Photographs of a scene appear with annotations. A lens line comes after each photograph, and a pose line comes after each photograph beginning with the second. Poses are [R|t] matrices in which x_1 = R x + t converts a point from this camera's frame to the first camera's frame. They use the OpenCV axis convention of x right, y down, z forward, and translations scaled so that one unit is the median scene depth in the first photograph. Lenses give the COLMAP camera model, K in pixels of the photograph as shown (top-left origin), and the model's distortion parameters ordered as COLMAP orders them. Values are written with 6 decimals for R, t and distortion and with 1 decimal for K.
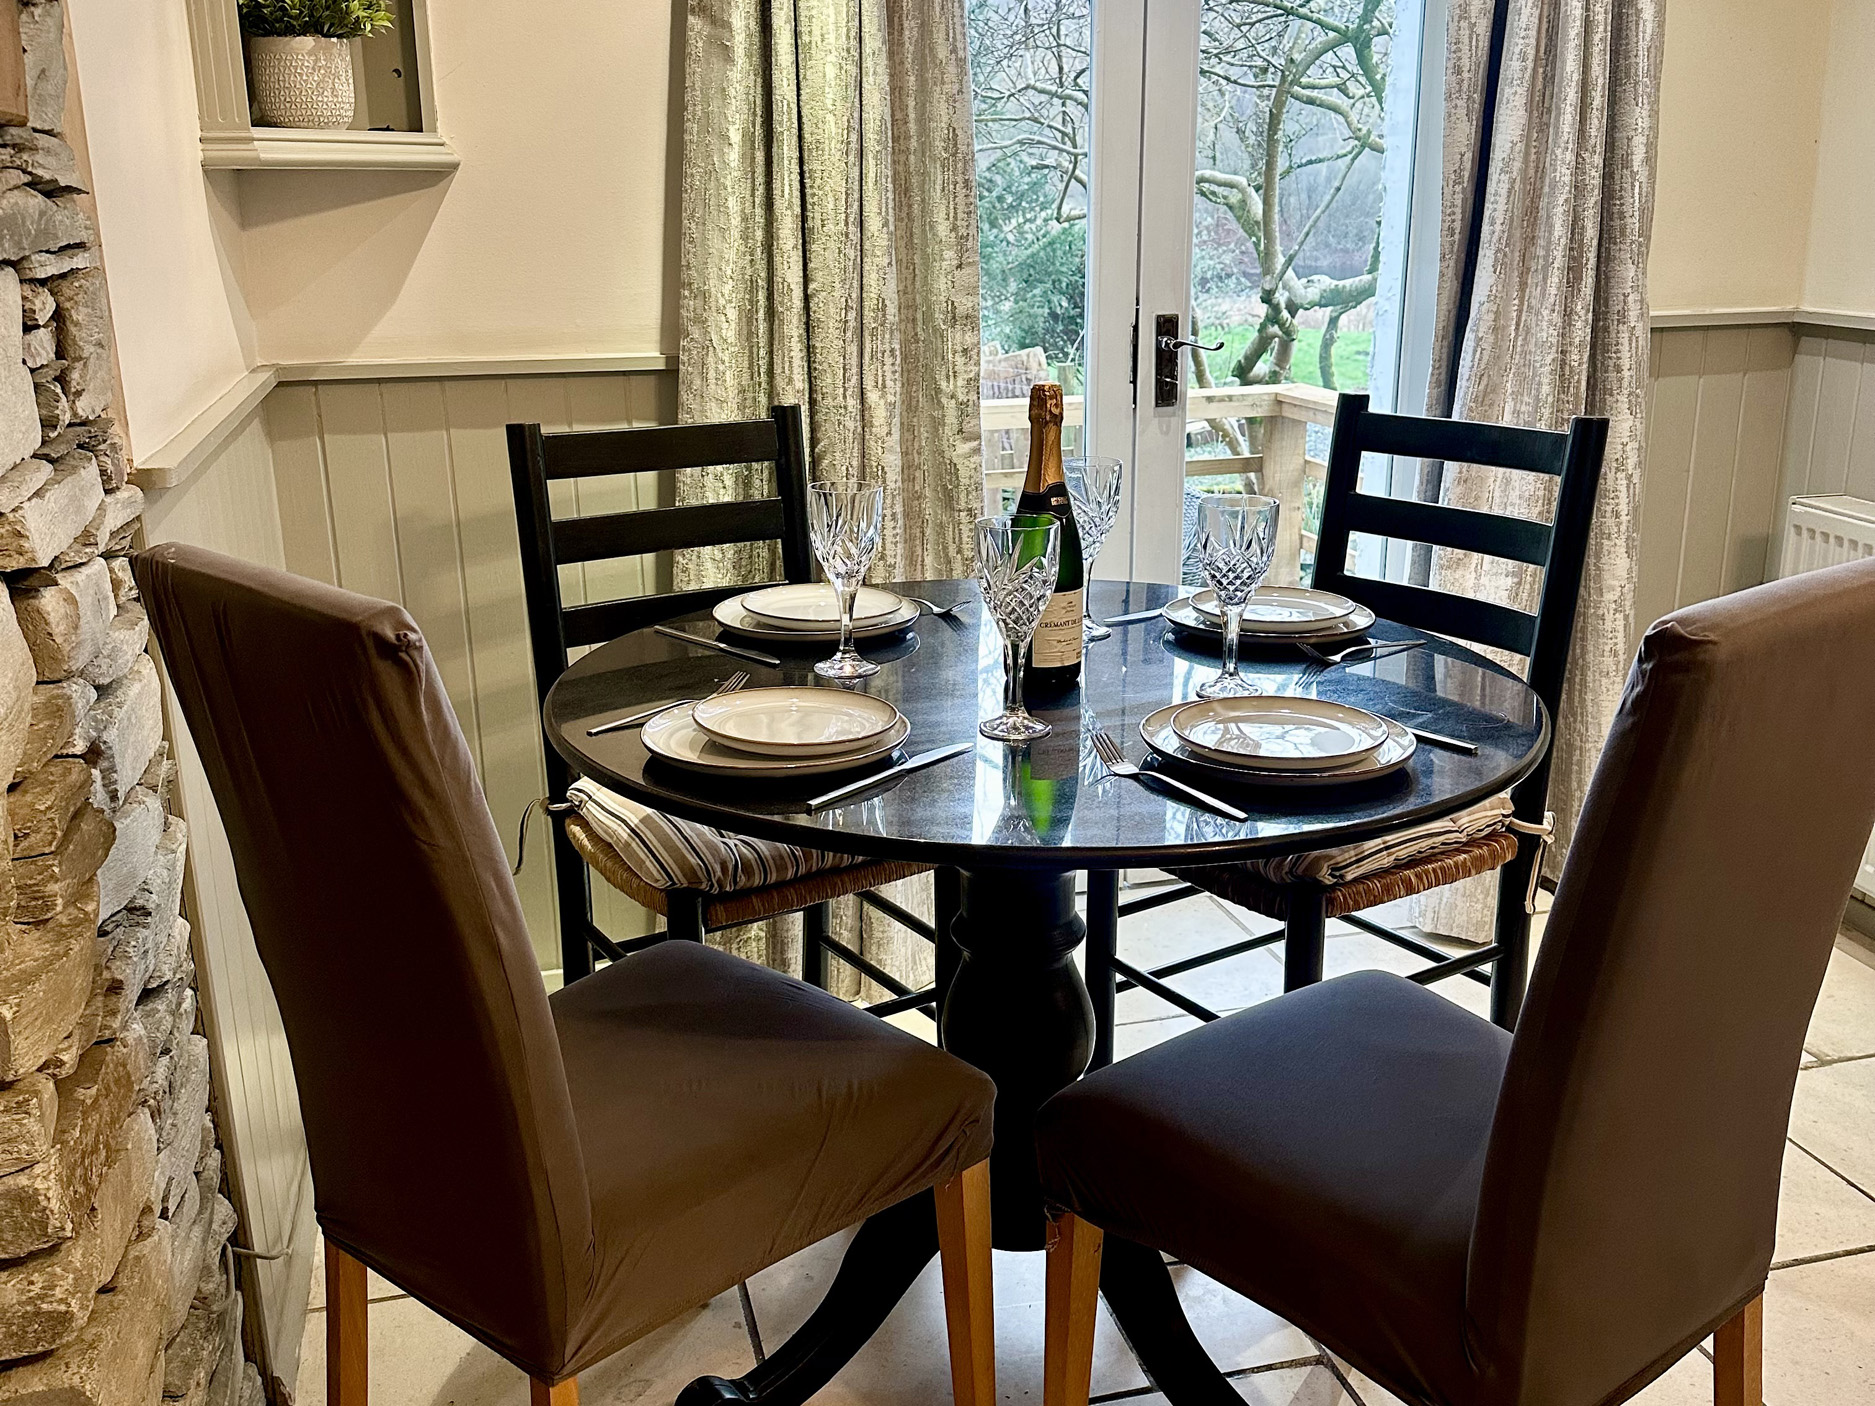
lens RADIAL K [[1787.1, 0, 937.5], [0, 1787.1, 703.0], [0, 0, 1]] dist [0.179949, -0.407450]
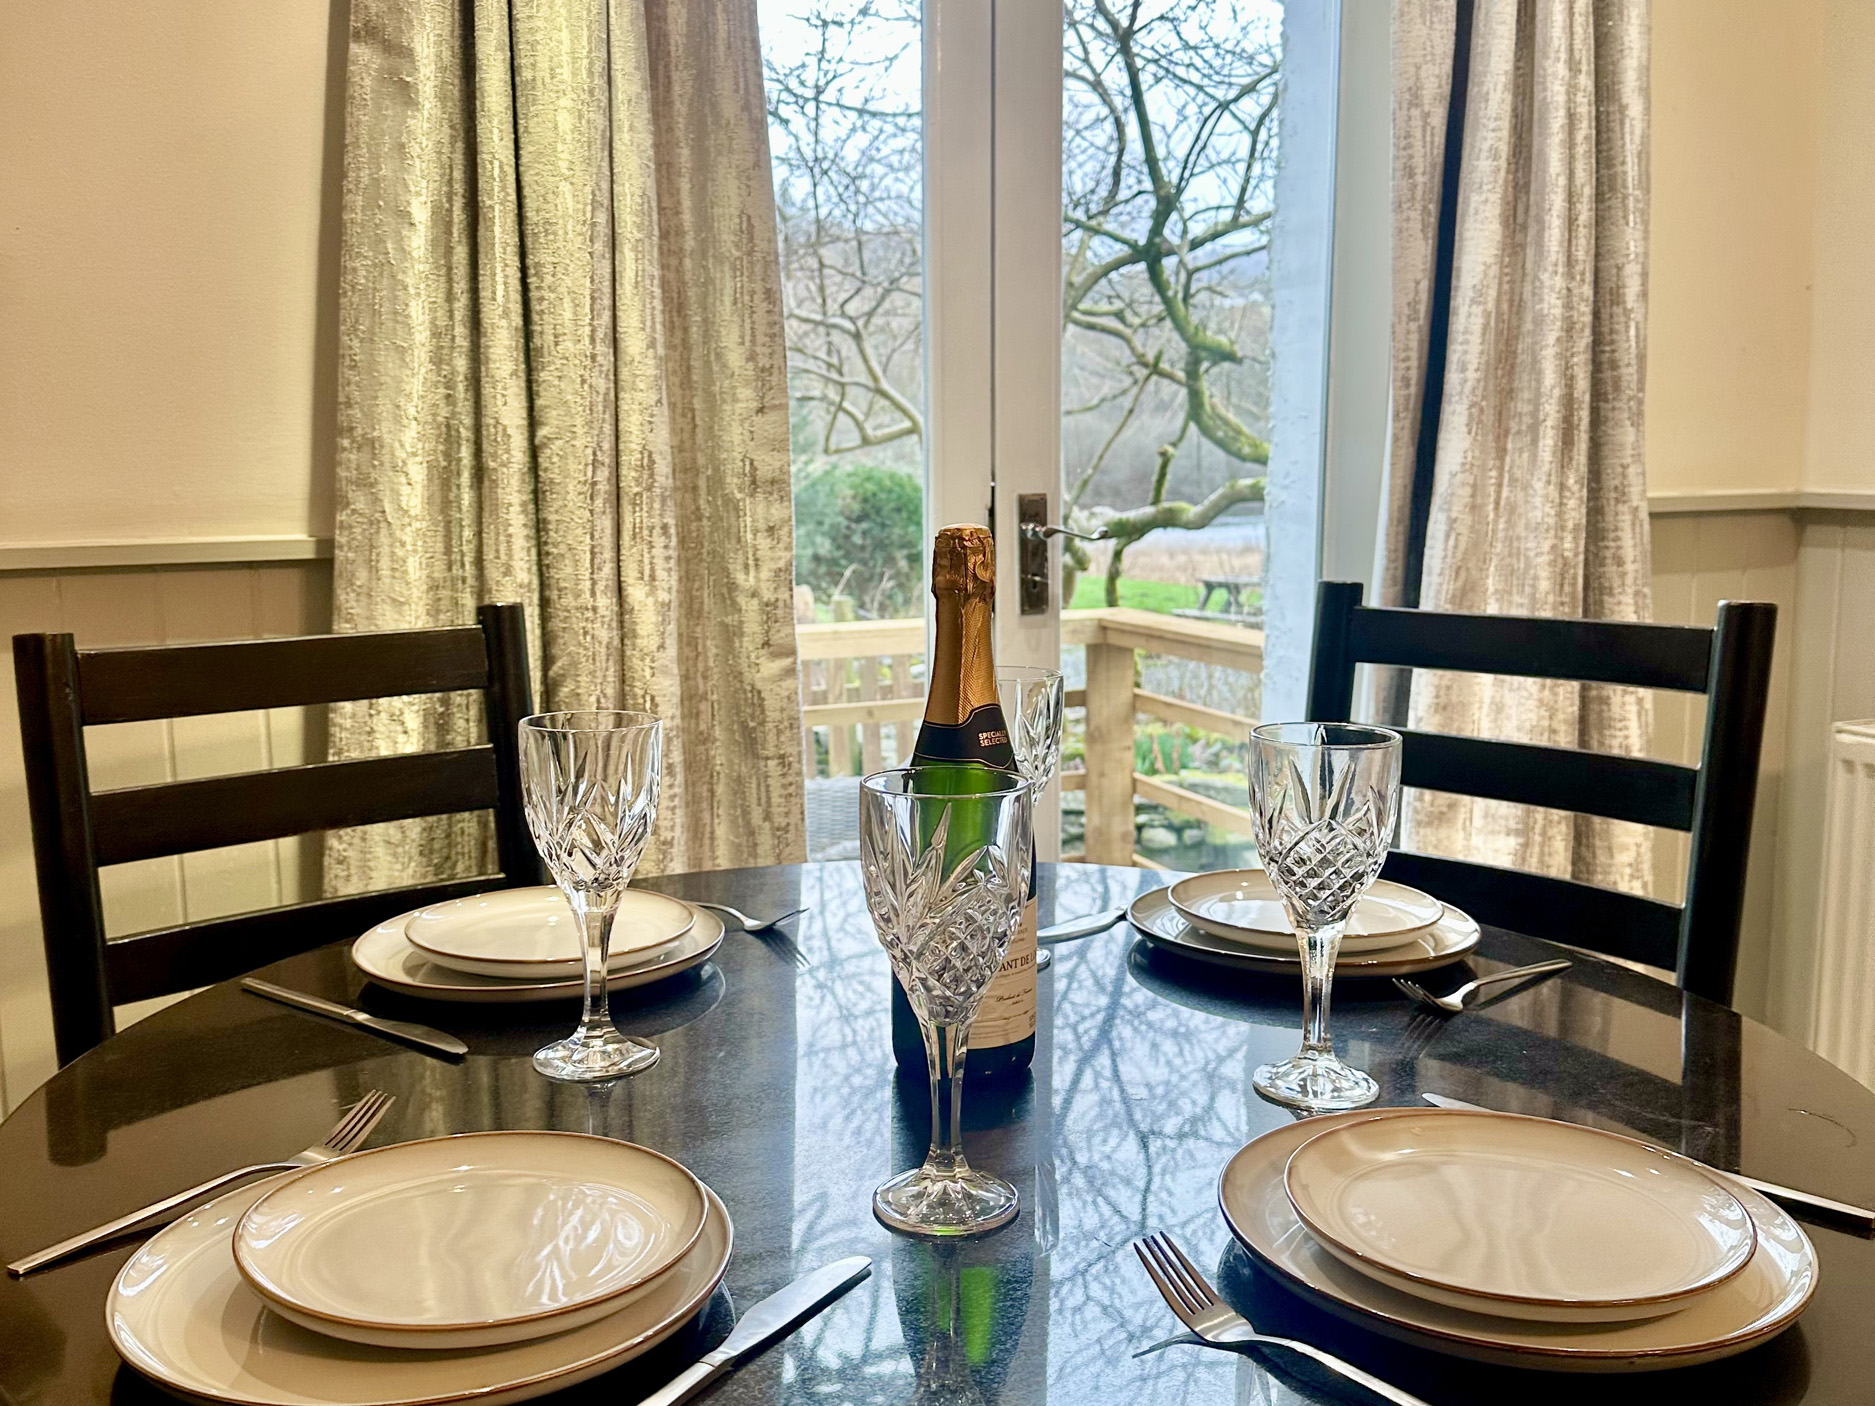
lens RADIAL K [[1787.1, 0, 937.5], [0, 1787.1, 703.0], [0, 0, 1]] dist [0.179949, -0.407450]
pose [[0.990802, -0.016556, 0.134300, -0.015259], [0.034587, 0.990504, -0.133061, -0.036454], [-0.130822, 0.136482, 0.981967, 0.329777]]
